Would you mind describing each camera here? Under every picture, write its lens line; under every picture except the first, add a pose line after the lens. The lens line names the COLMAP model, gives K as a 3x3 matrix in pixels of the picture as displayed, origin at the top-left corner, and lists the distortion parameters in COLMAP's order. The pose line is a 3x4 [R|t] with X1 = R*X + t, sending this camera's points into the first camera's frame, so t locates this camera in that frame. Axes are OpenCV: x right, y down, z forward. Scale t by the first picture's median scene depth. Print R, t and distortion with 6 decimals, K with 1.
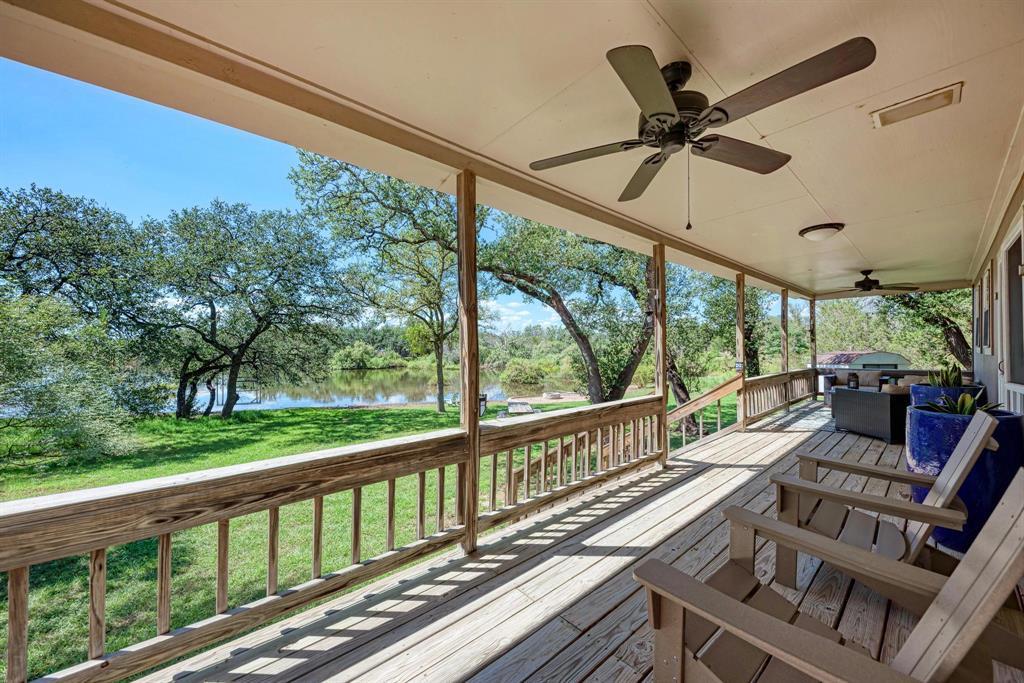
lens RADIAL K [[379.3, 0, 511.5], [0, 379.3, 342.3], [0, 0, 1]] dist [0.002203, -0.000572]
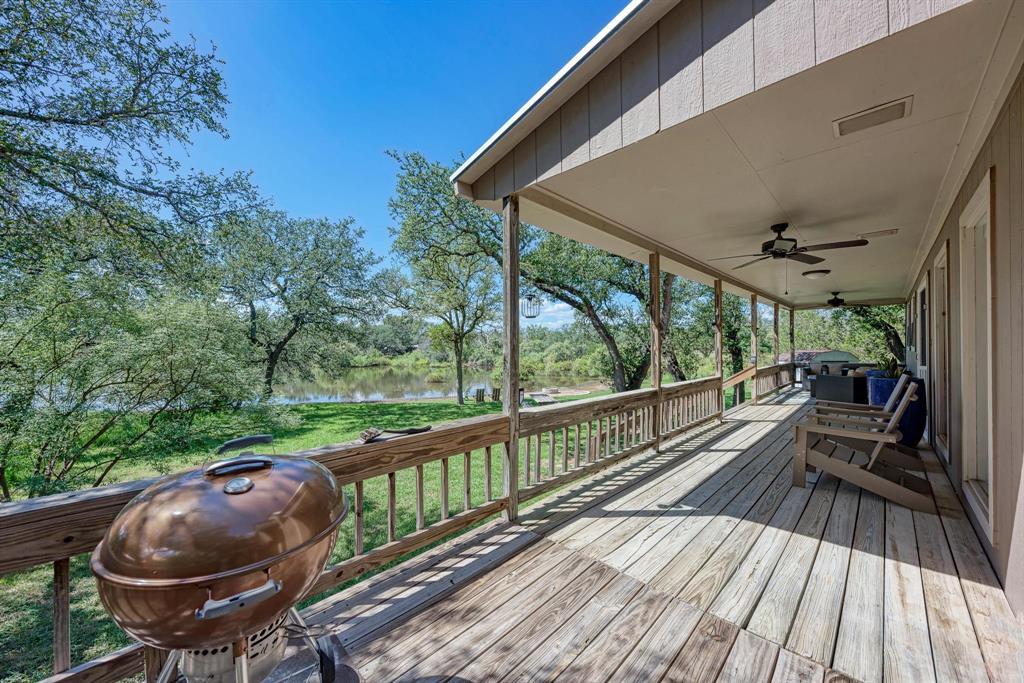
lens RADIAL K [[379.3, 0, 513.0], [0, 379.3, 342.4], [0, 0, 1]] dist [0.002203, -0.000572]
pose [[0.997143, 0.004481, 0.075400, -0.202321], [-0.004763, 0.999982, 0.003565, -0.000731], [-0.075383, -0.003914, 0.997147, -0.175357]]
